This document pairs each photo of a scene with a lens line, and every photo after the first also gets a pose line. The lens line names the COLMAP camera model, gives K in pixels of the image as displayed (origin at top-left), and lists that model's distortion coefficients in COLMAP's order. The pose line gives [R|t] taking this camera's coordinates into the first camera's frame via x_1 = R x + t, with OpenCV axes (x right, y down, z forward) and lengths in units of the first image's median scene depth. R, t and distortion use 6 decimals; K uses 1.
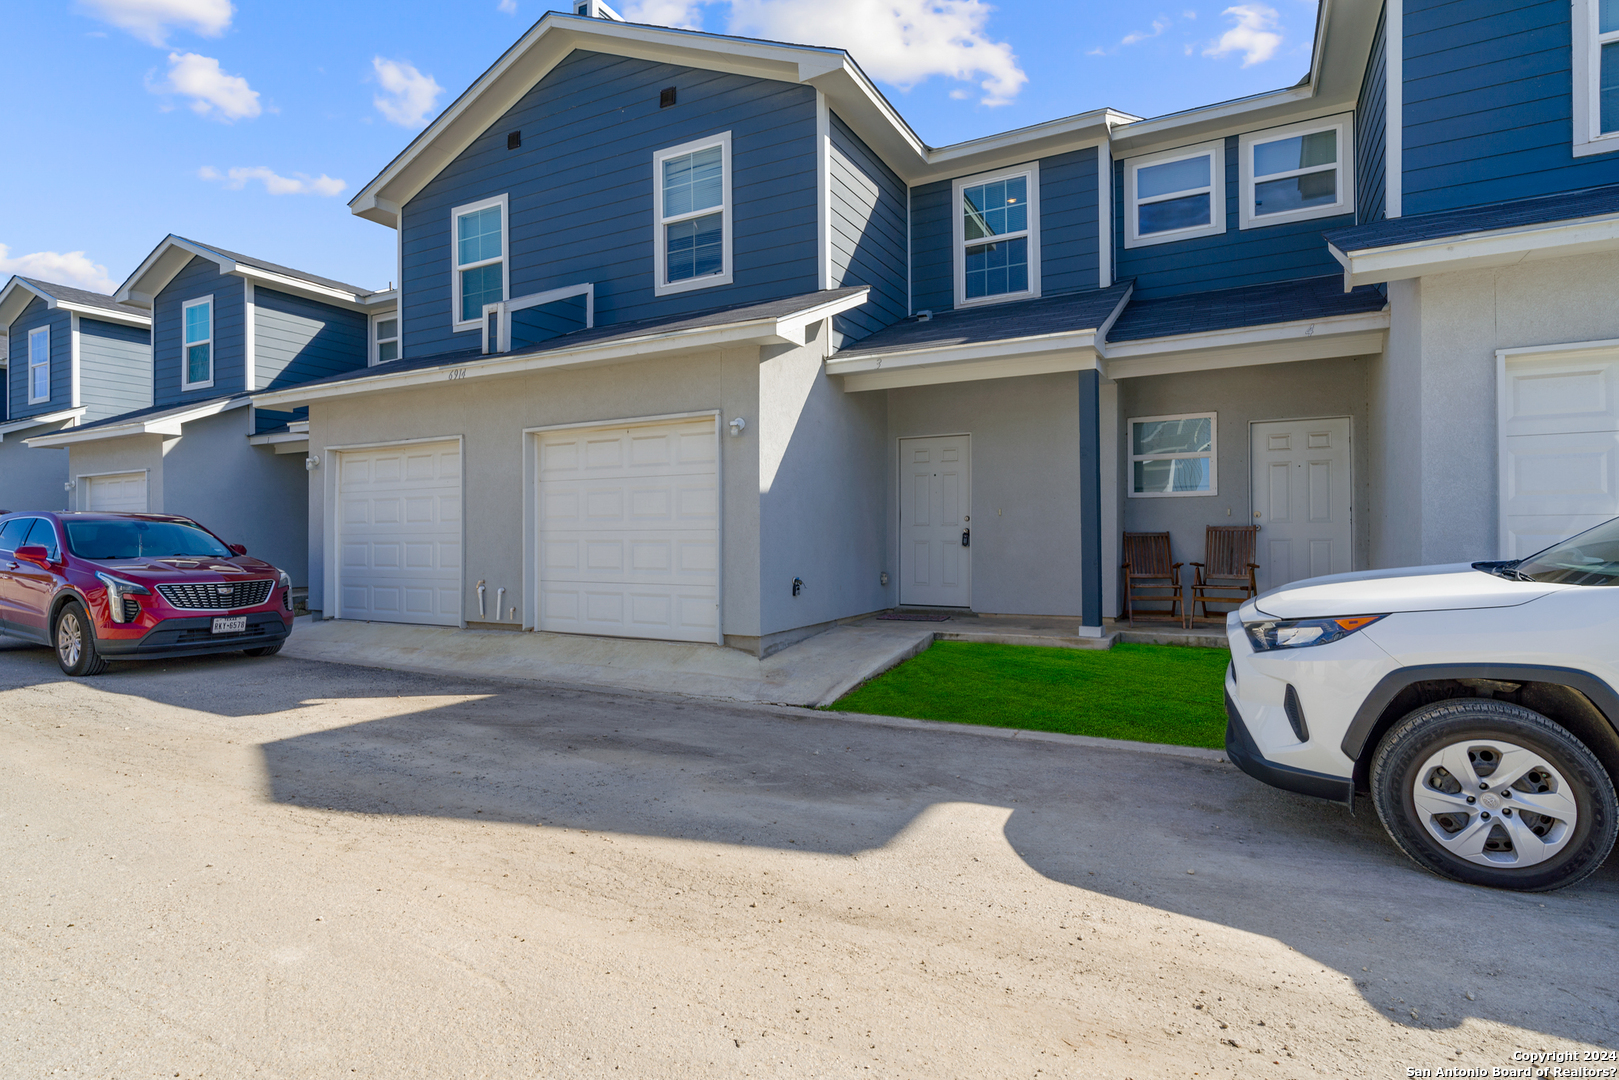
lens RADIAL K [[836.8, 0, 812.0], [0, 836.8, 530.3], [0, 0, 1]] dist [0.005413, -0.001396]
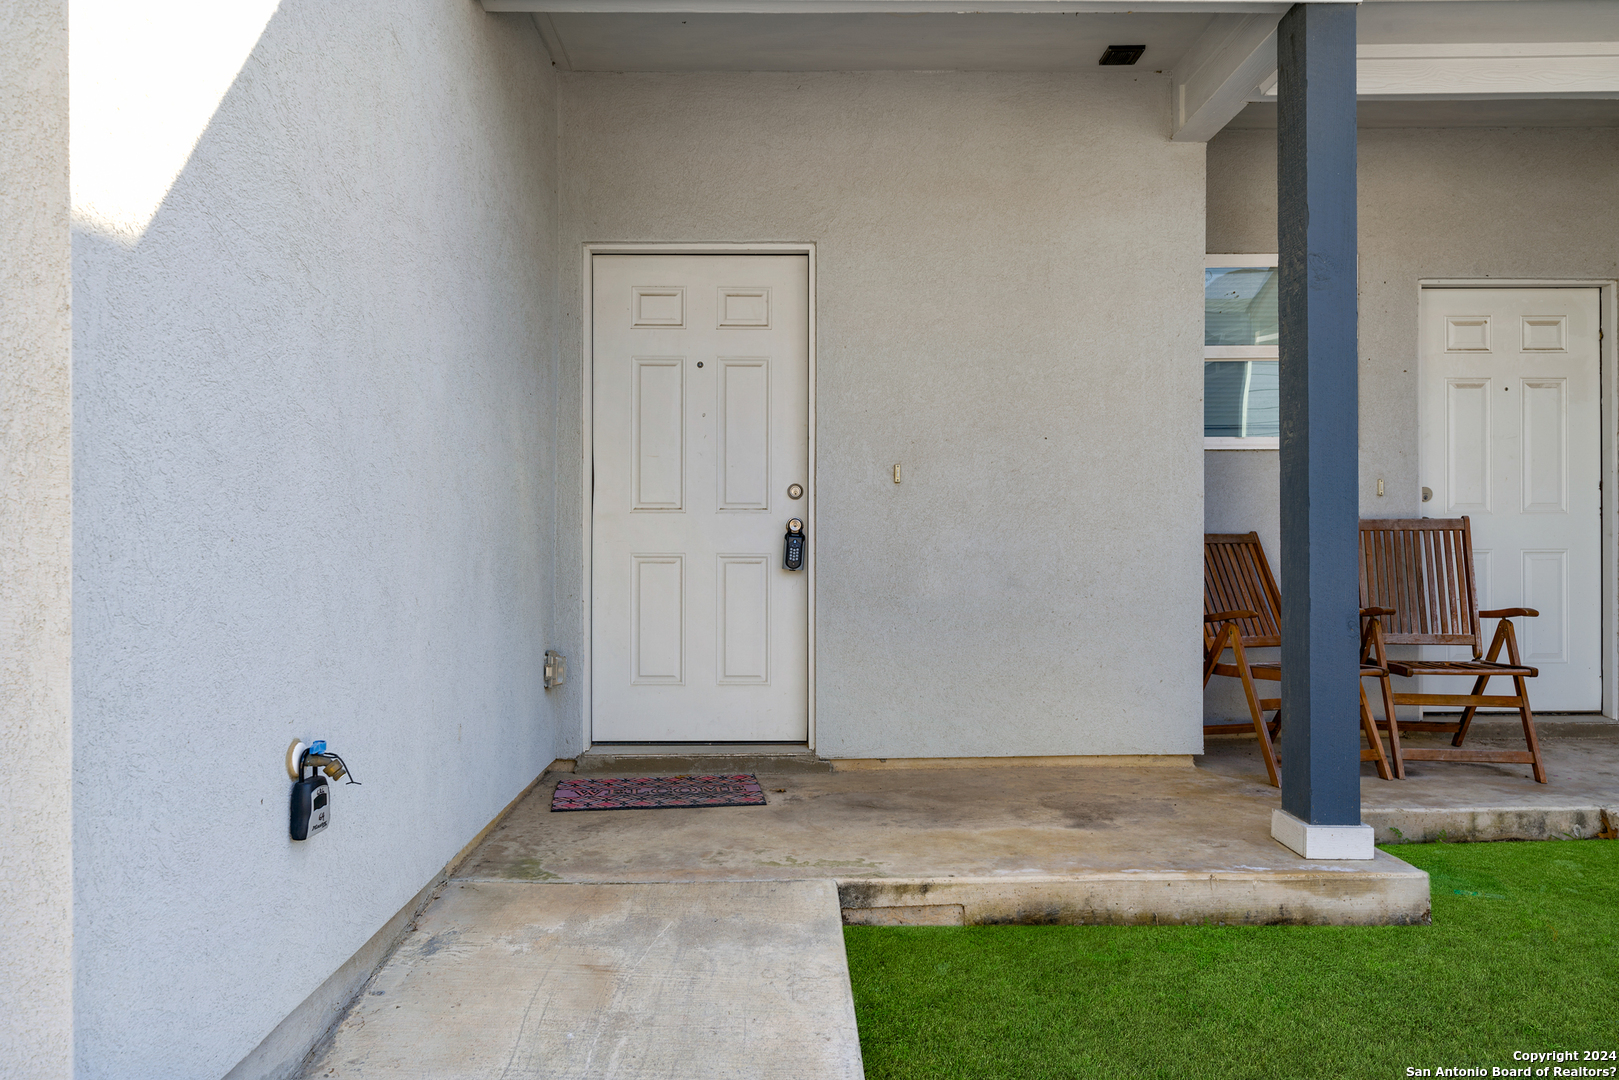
lens RADIAL K [[1079.9, 0, 798.8], [0, 1079.9, 552.3], [0, 0, 1]] dist [0.005704, 0.001570]
pose [[0.876879, -0.000399, 0.480711, -0.037971], [-0.004457, 0.999950, 0.008960, 0.008712], [-0.480690, -0.009999, 0.876833, 0.692761]]
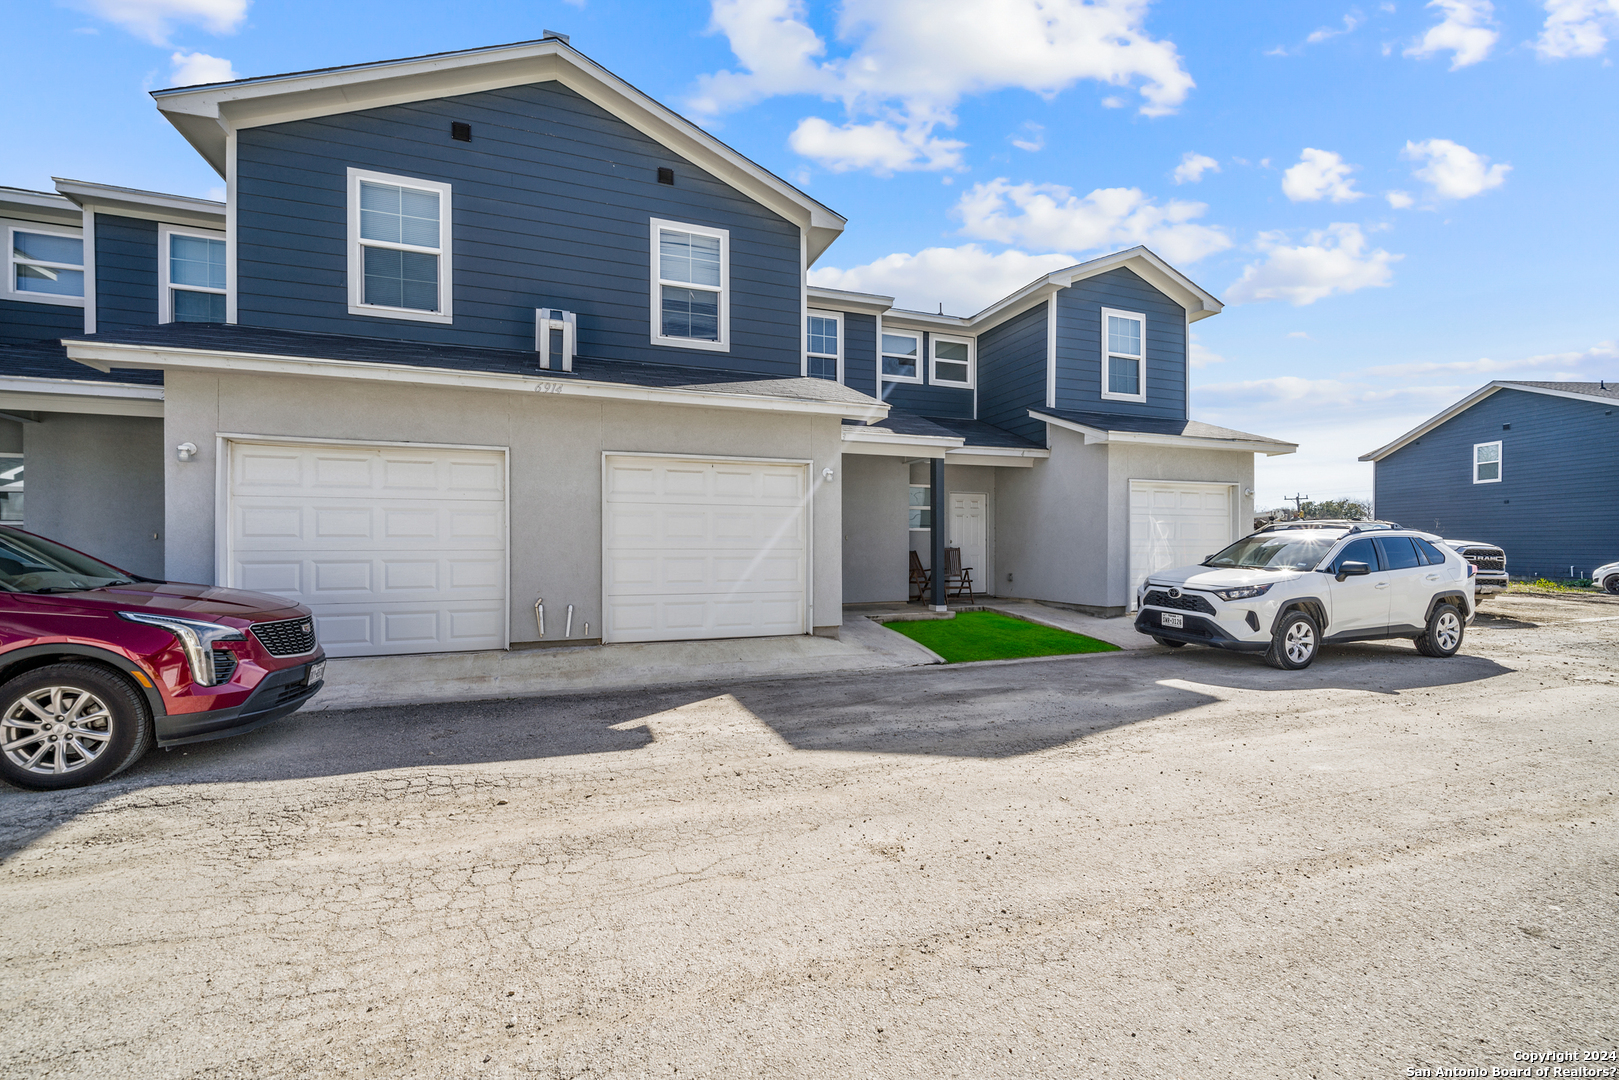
lens RADIAL K [[658.8, 0, 806.4], [0, 658.8, 551.9], [0, 0, 1]] dist [-0.002040, 0.001038]
pose [[0.667097, 0.000648, 0.744971, -0.823780], [-0.008982, 0.999934, 0.007173, -0.004122], [-0.744917, -0.011477, 0.667058, 0.272694]]
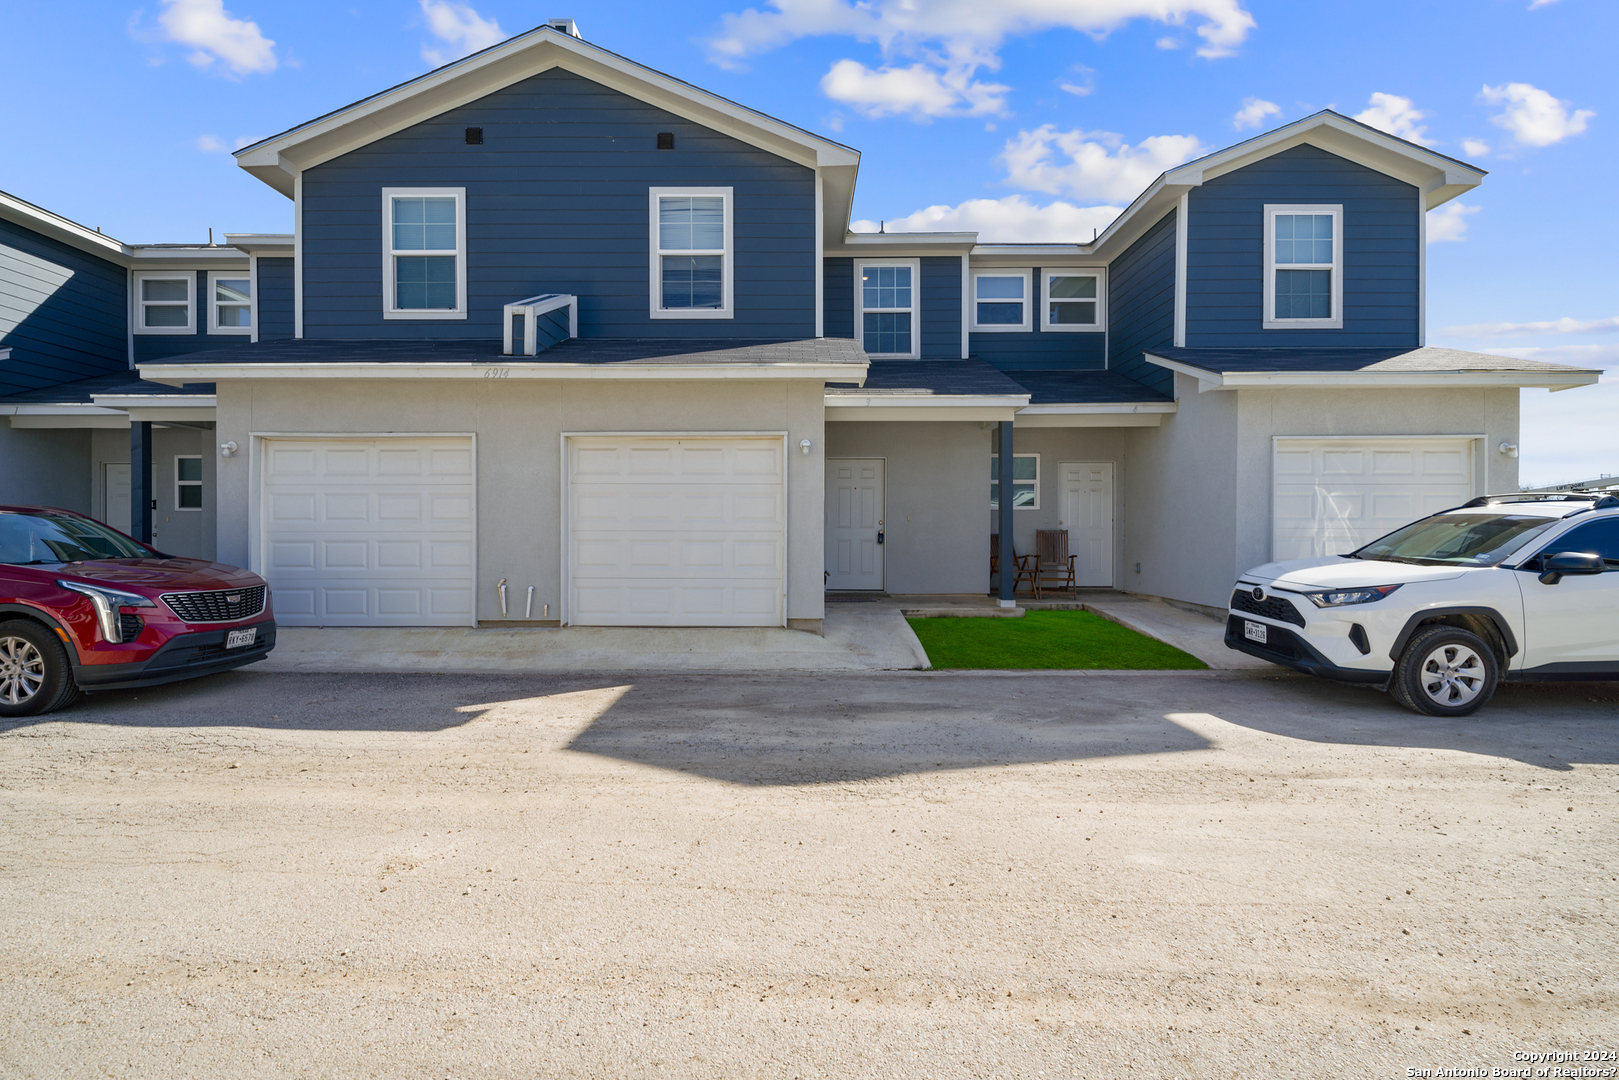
lens RADIAL K [[713.2, 0, 803.6], [0, 713.2, 536.3], [0, 0, 1]] dist [0.001420, 0.000507]
pose [[0.883608, 0.002123, 0.468222, -0.516097], [-0.009556, 0.999863, 0.013500, -0.007585], [-0.468130, -0.016403, 0.883508, 0.077855]]
